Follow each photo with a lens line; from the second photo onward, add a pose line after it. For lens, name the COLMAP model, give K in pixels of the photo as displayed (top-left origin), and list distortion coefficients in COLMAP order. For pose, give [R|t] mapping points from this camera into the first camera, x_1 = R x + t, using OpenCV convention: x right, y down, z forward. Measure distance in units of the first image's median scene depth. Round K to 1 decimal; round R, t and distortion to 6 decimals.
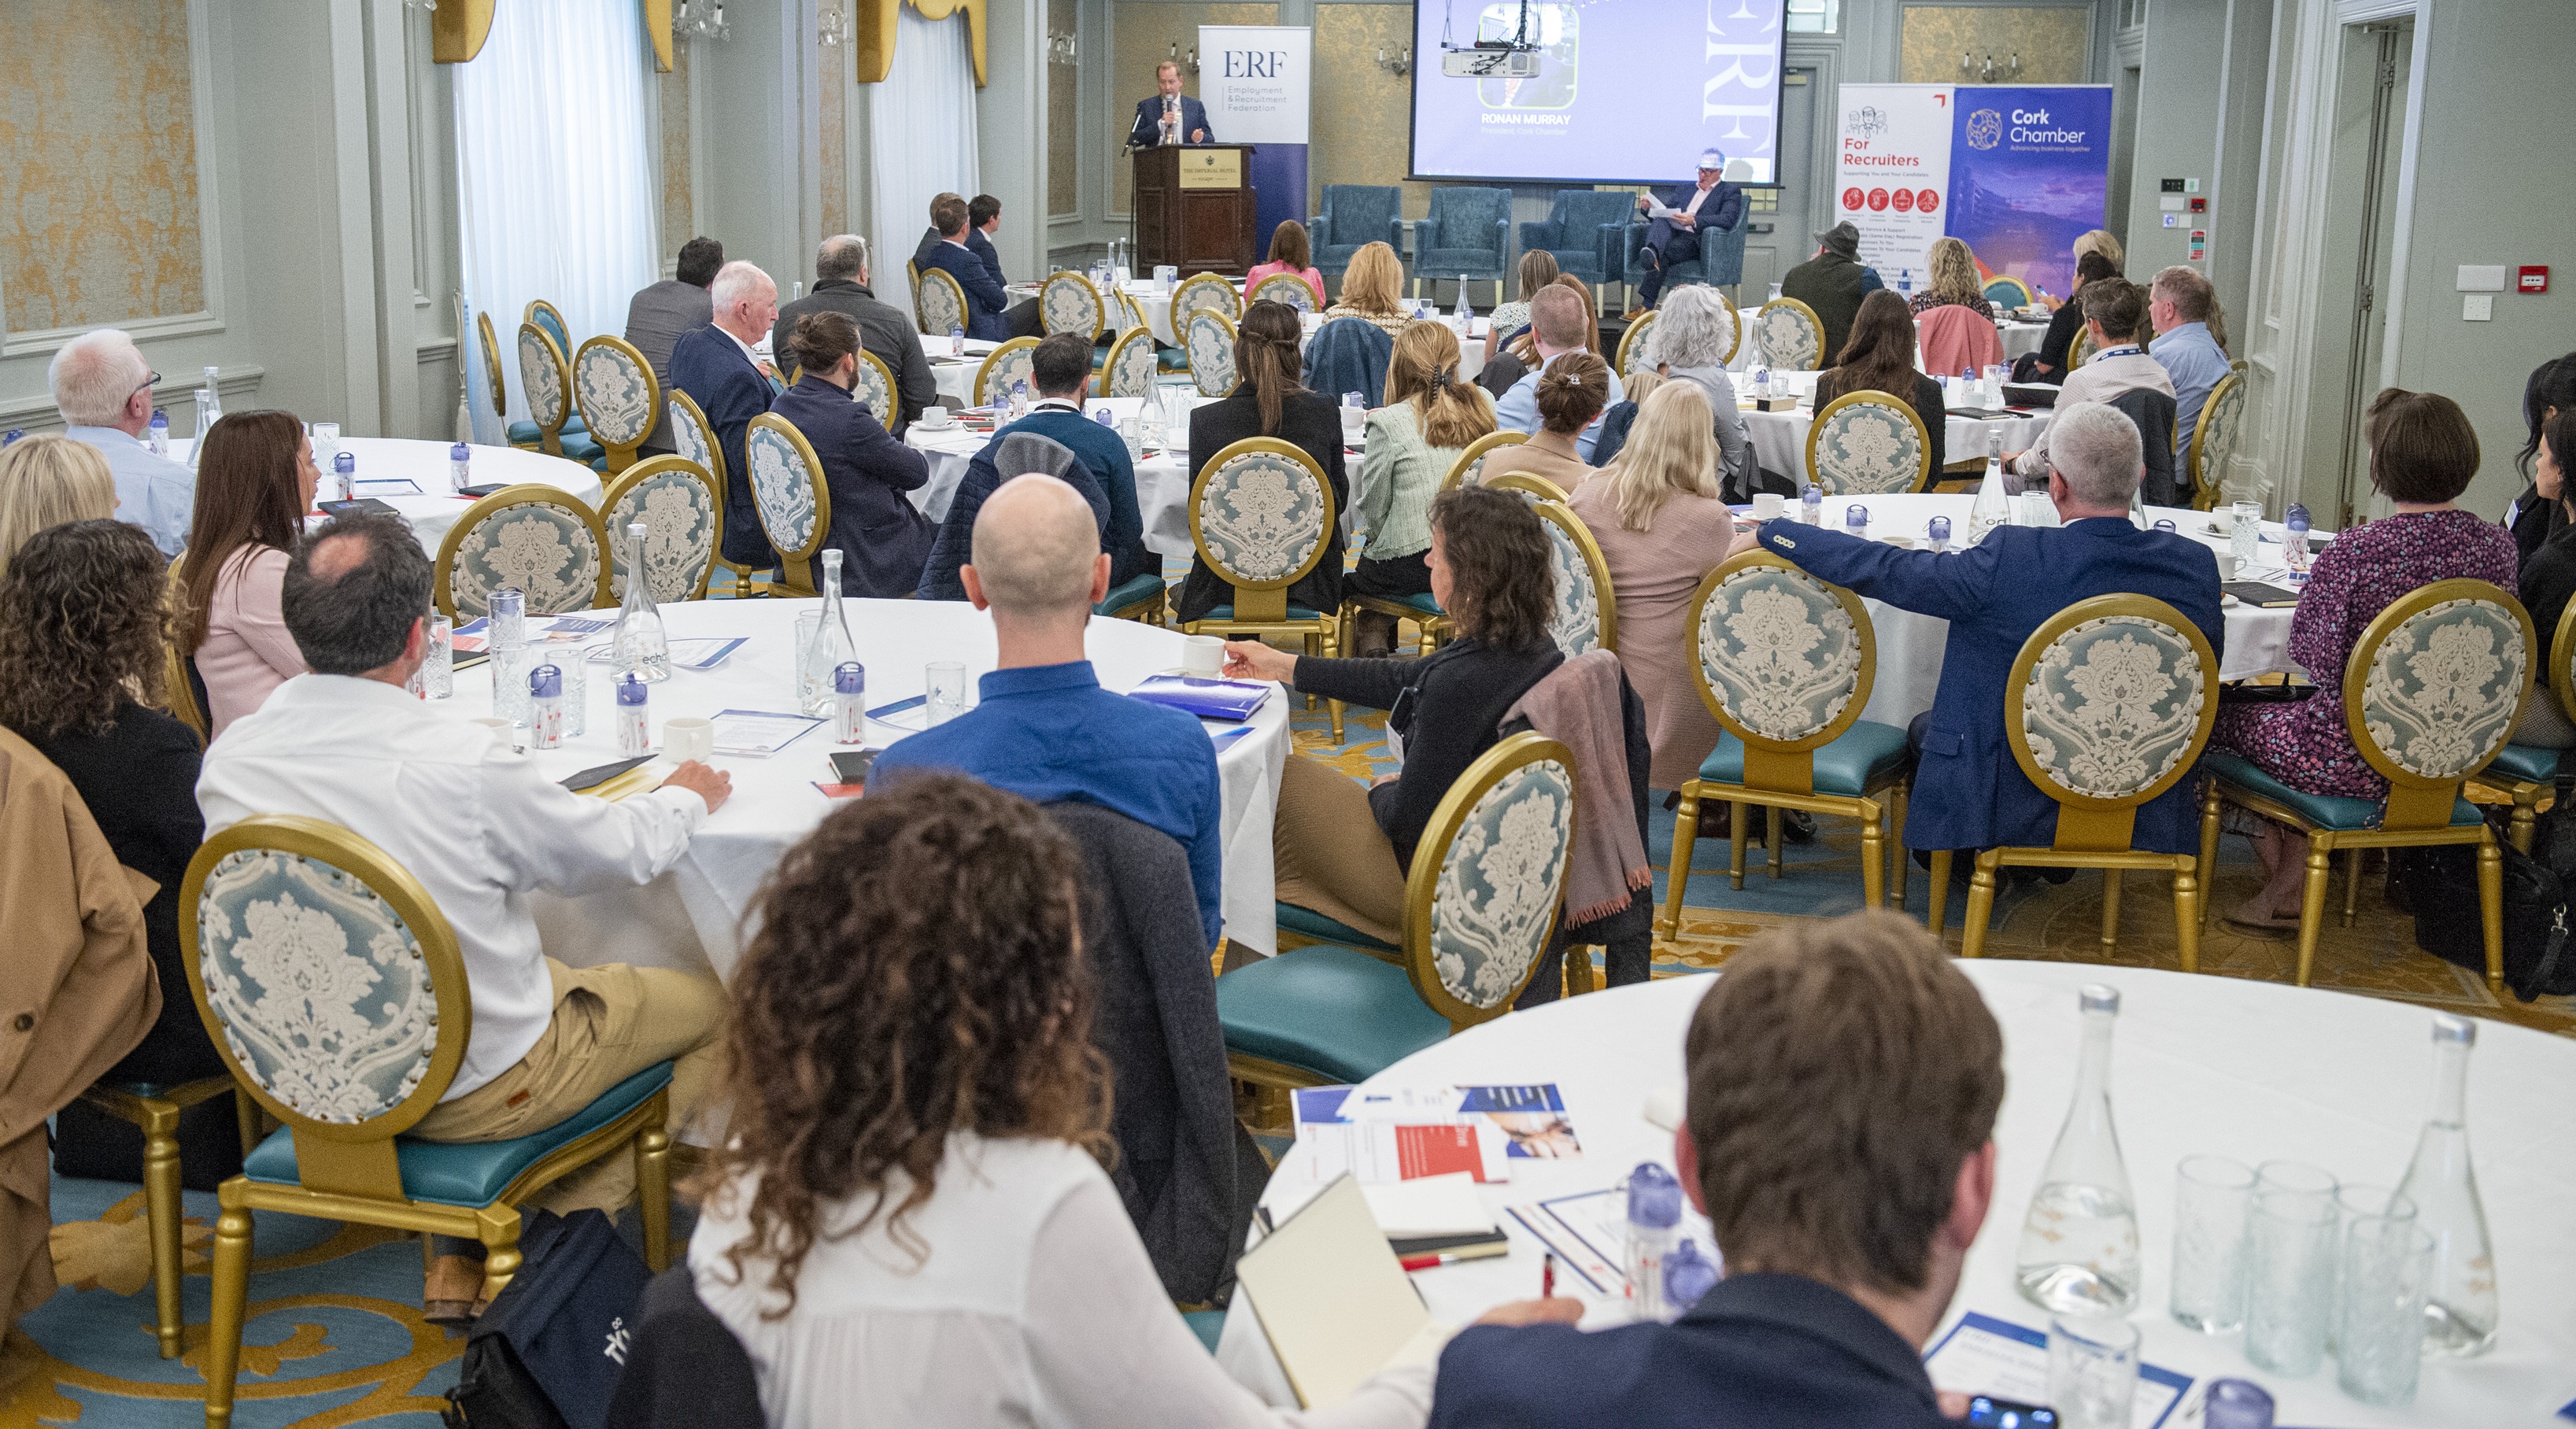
lens RADIAL K [[2564.3, 0, 1276.0], [0, 2564.3, 568.6], [0, 0, 1]] dist [0.041208, 0.000000]
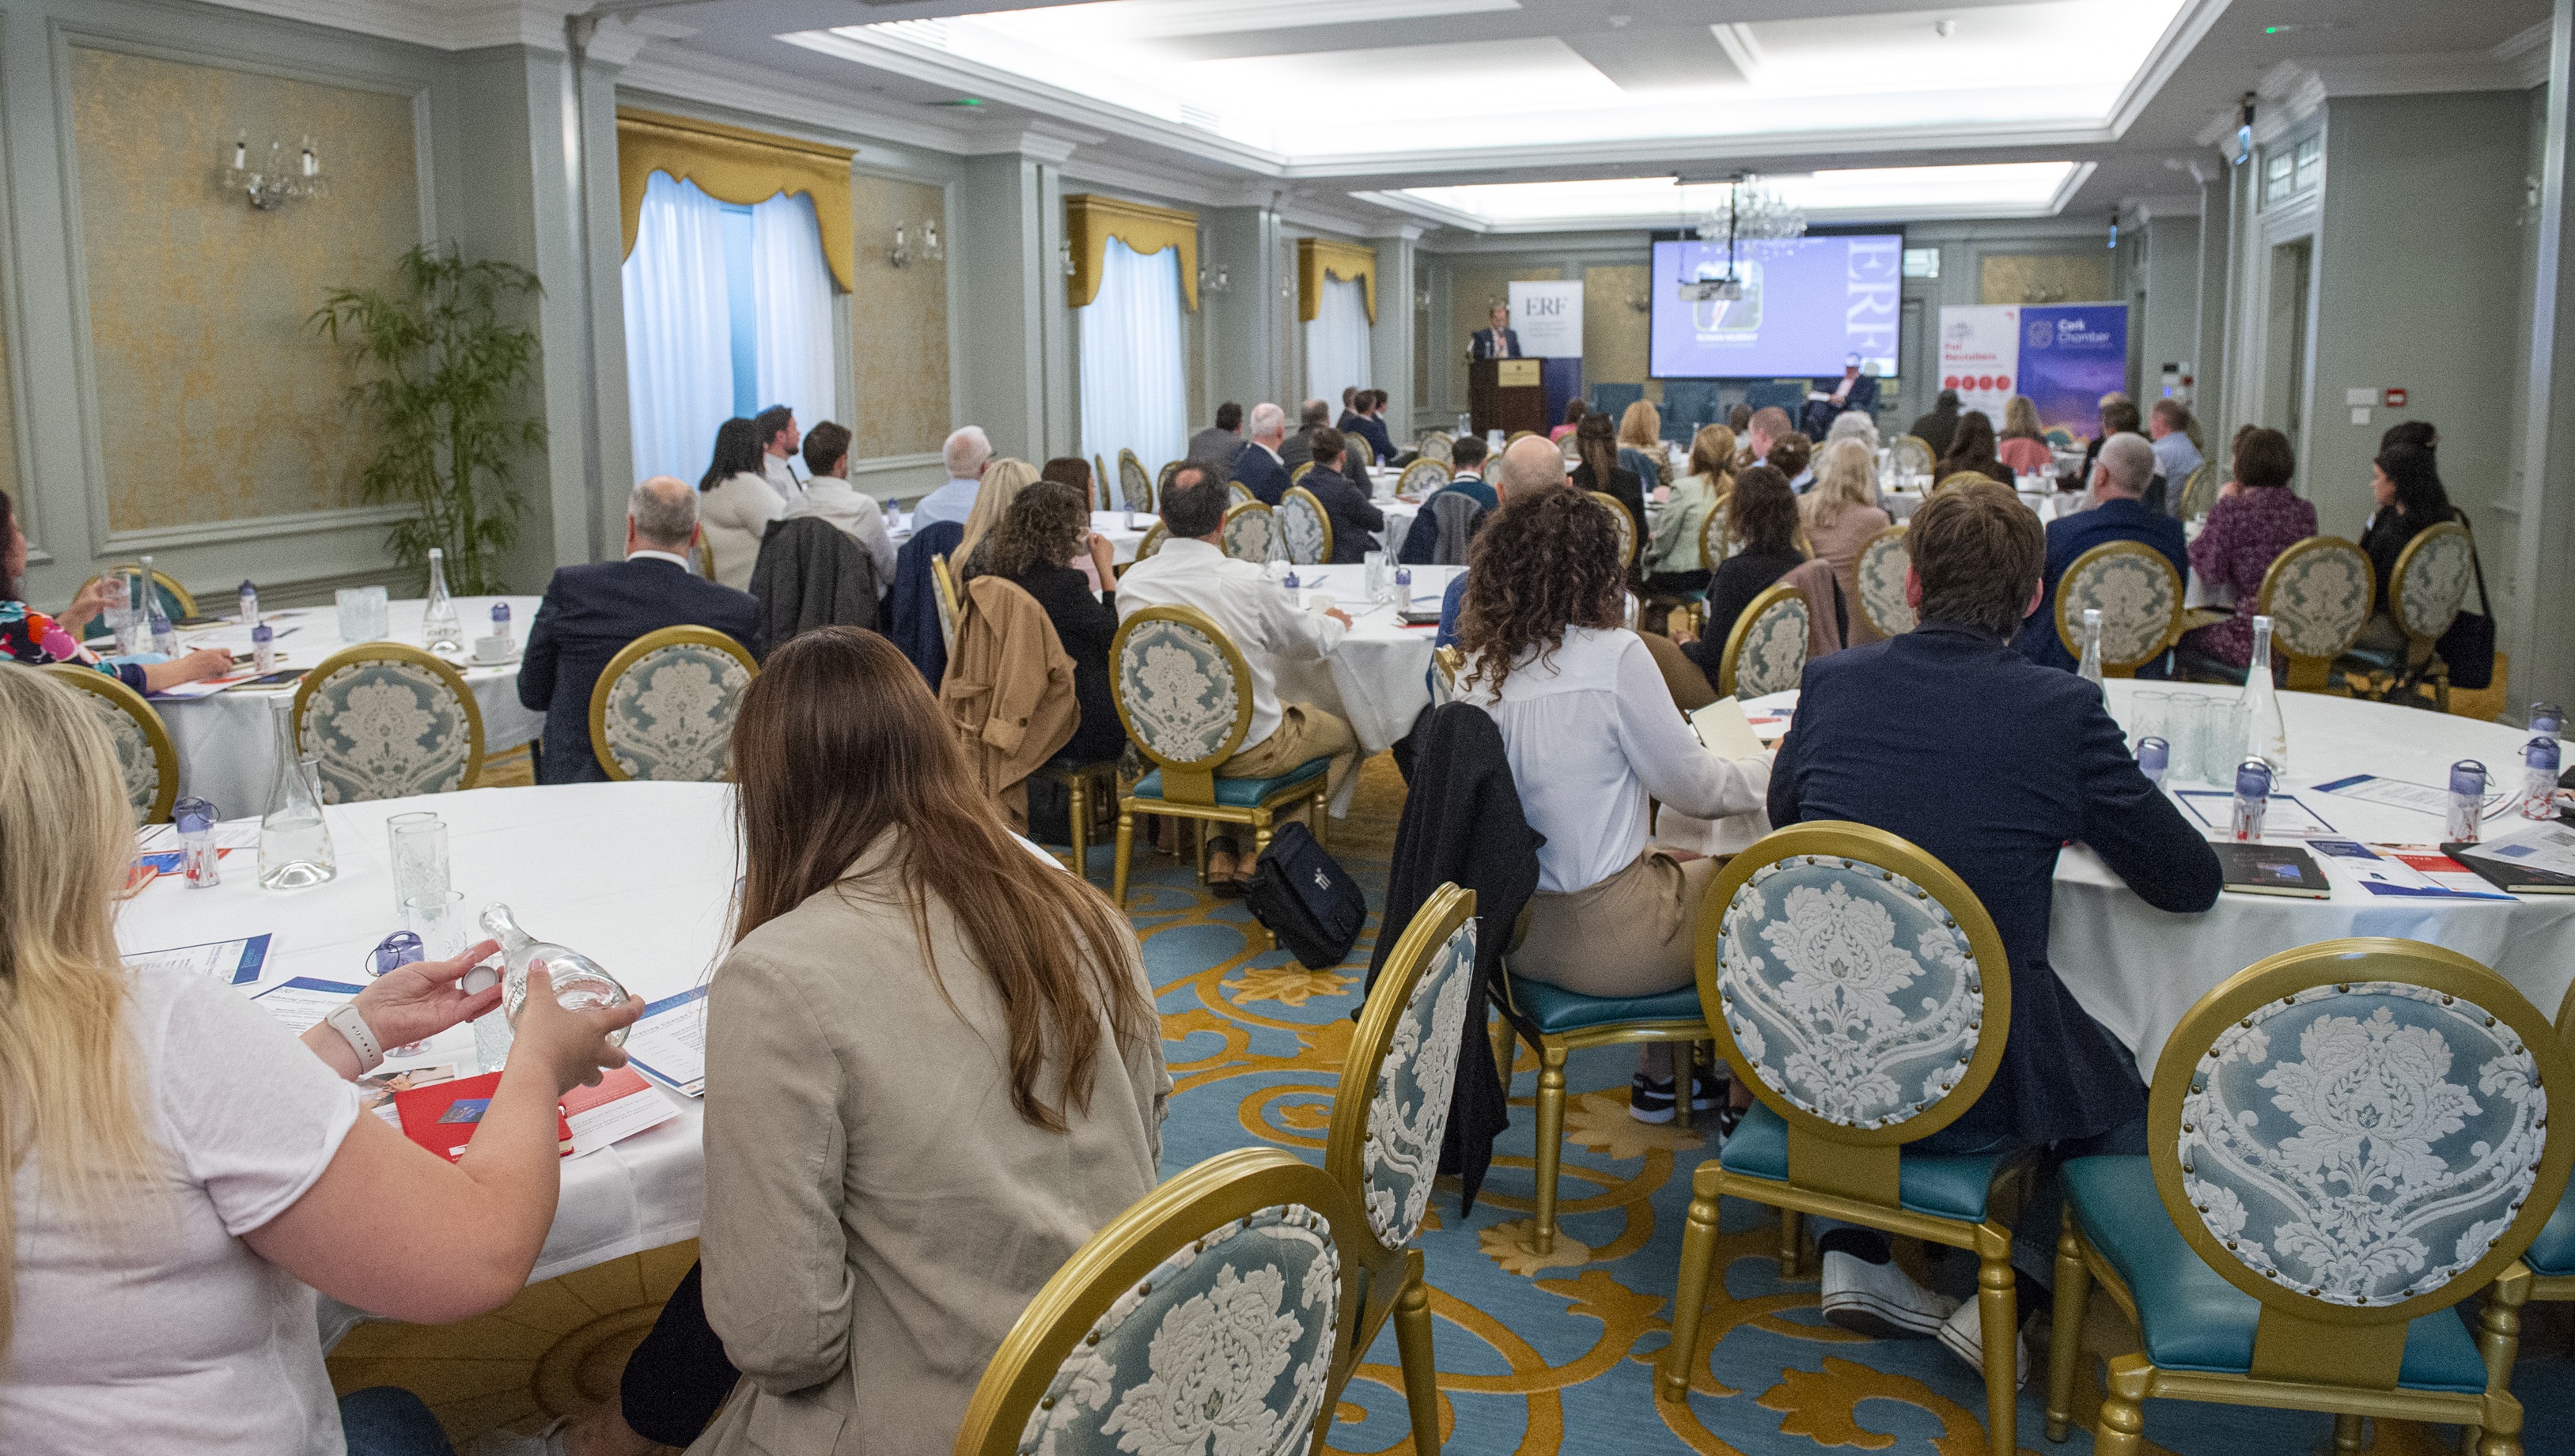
lens RADIAL K [[1784.1, 0, 1260.2], [0, 1784.1, 626.4], [0, 0, 1]] dist [-0.053478, -0.003580]
pose [[0.988476, -0.007041, -0.151212, -0.057223], [0.002122, 0.999464, -0.032665, 0.093202], [0.151361, 0.031967, 0.987961, -0.221817]]
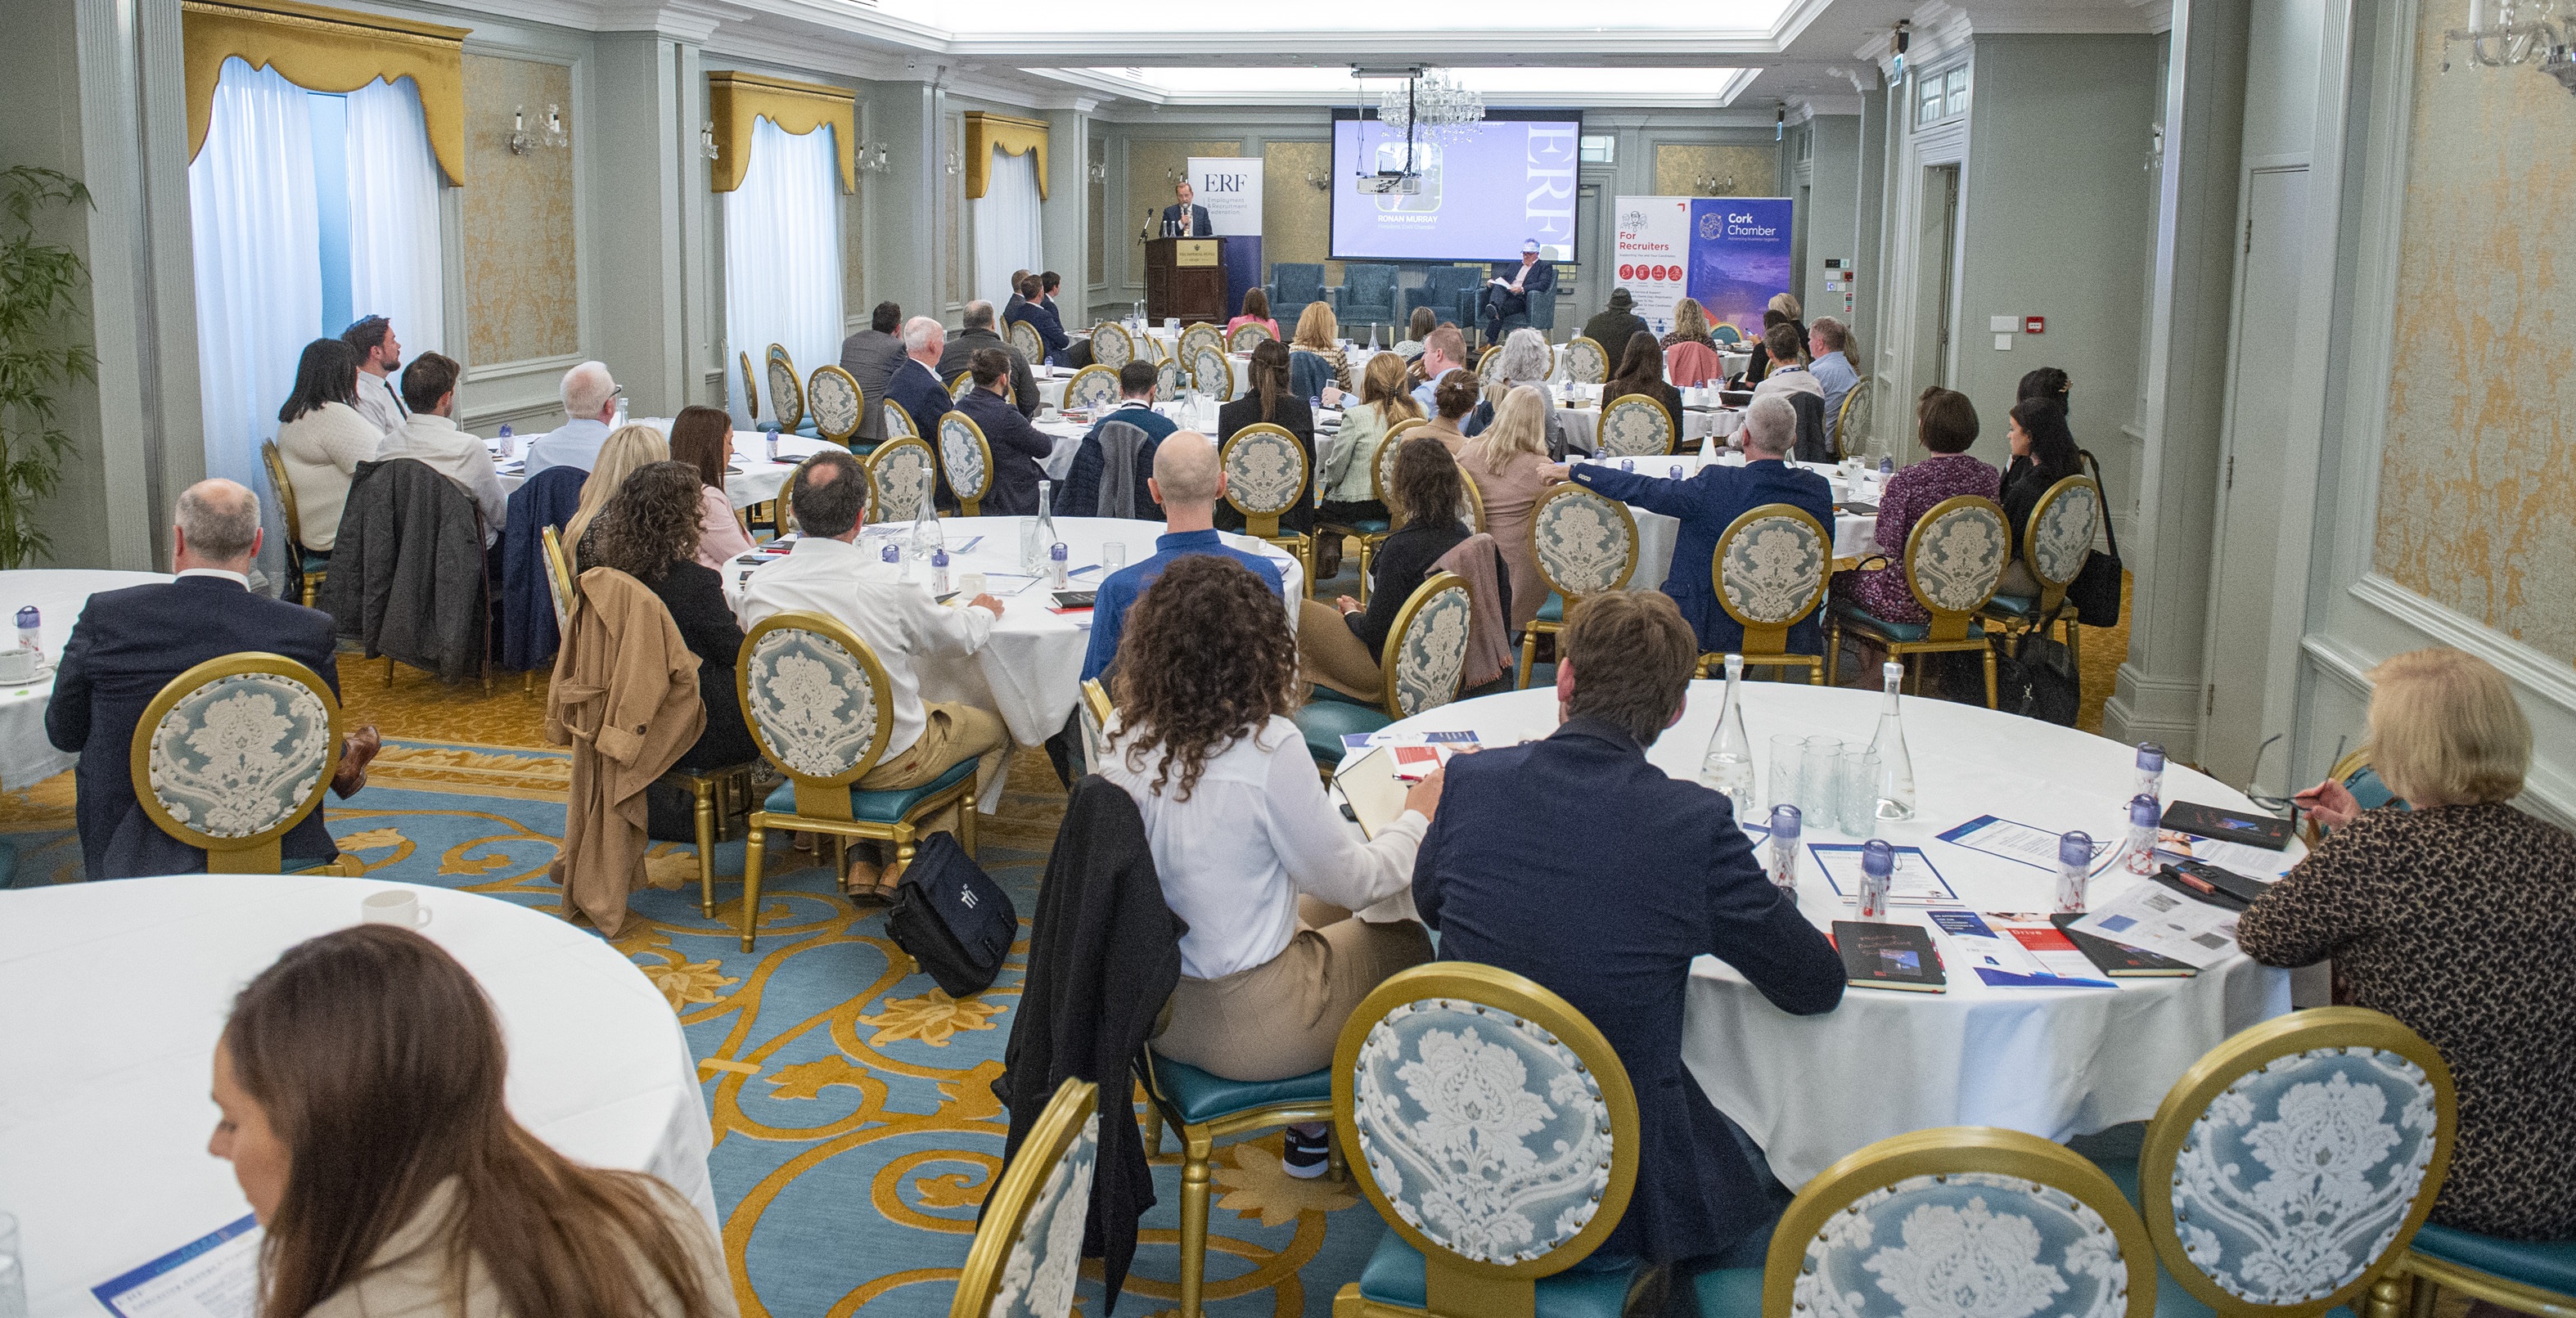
lens RADIAL K [[1861.1, 0, 1272.1], [0, 1861.1, 465.8], [0, 0, 1]] dist [-0.042795, -0.021066]
pose [[0.999554, -0.007727, 0.028850, -0.043618], [0.008817, 0.999245, -0.037831, 0.025657], [-0.028536, 0.038068, 0.998868, -0.219468]]
